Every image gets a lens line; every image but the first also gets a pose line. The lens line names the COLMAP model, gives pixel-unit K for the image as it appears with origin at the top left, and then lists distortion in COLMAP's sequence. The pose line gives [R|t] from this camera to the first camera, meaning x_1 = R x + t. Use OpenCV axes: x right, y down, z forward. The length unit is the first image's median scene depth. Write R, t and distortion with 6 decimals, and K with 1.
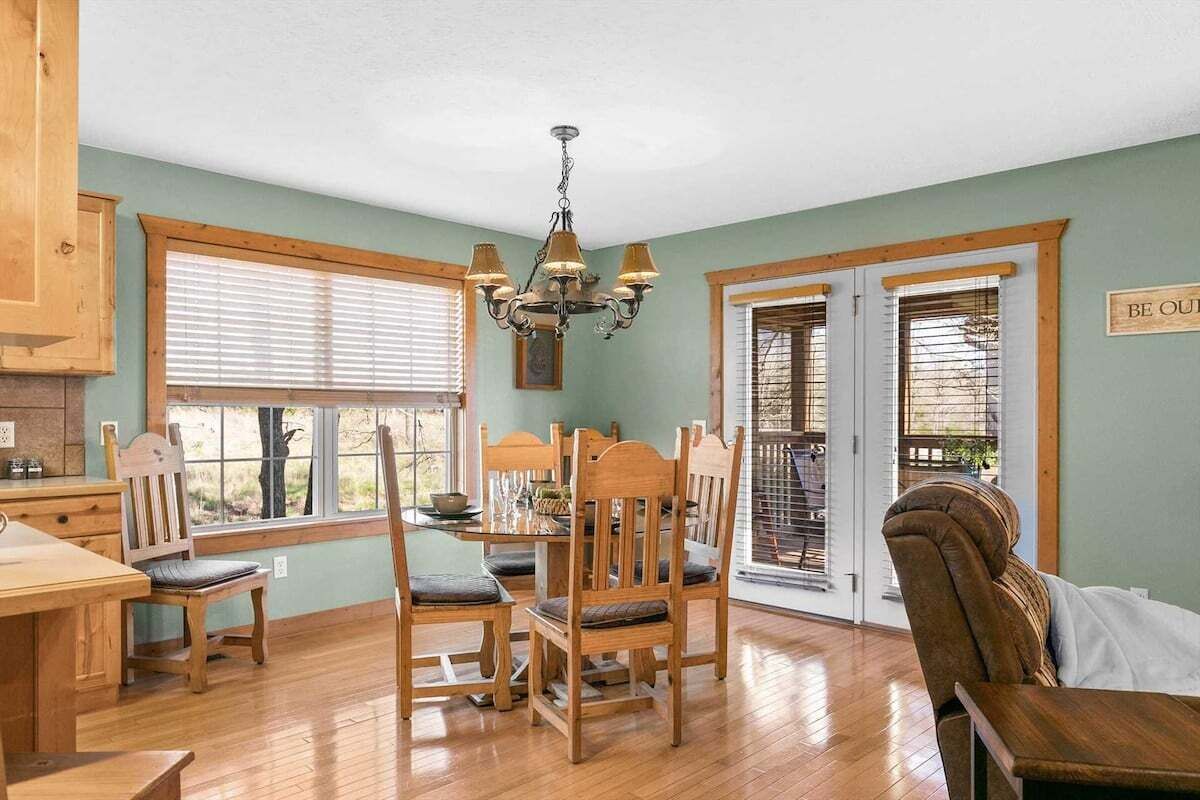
lens RADIAL K [[821.0, 0, 599.9], [0, 821.0, 416.9], [0, 0, 1]] dist [0.001590, 0.000491]
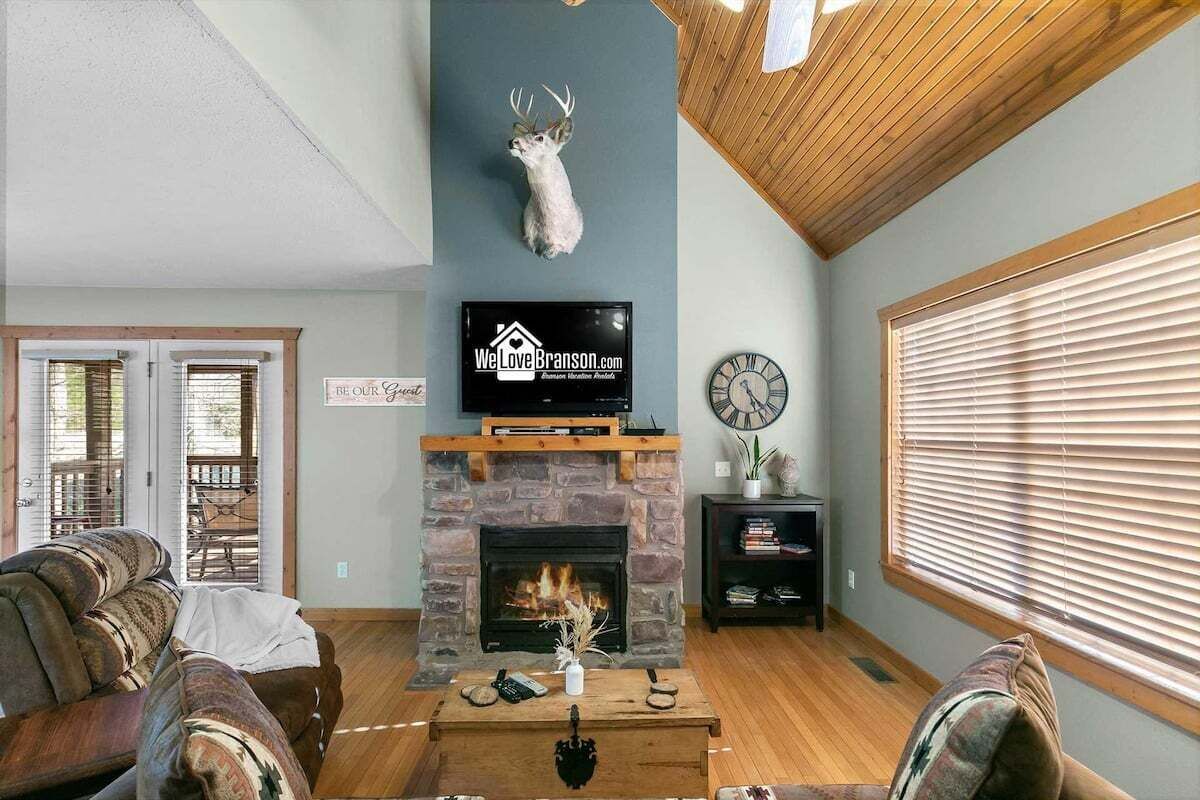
lens RADIAL K [[552.5, 0, 598.9], [0, 552.5, 425.8], [0, 0, 1]] dist [0.000045, -0.000098]
pose [[0.686315, 0.000811, 0.727304, 0.185310], [0.001900, 0.999994, -0.002908, -0.050096], [-0.727302, 0.003377, 0.686309, -0.105552]]
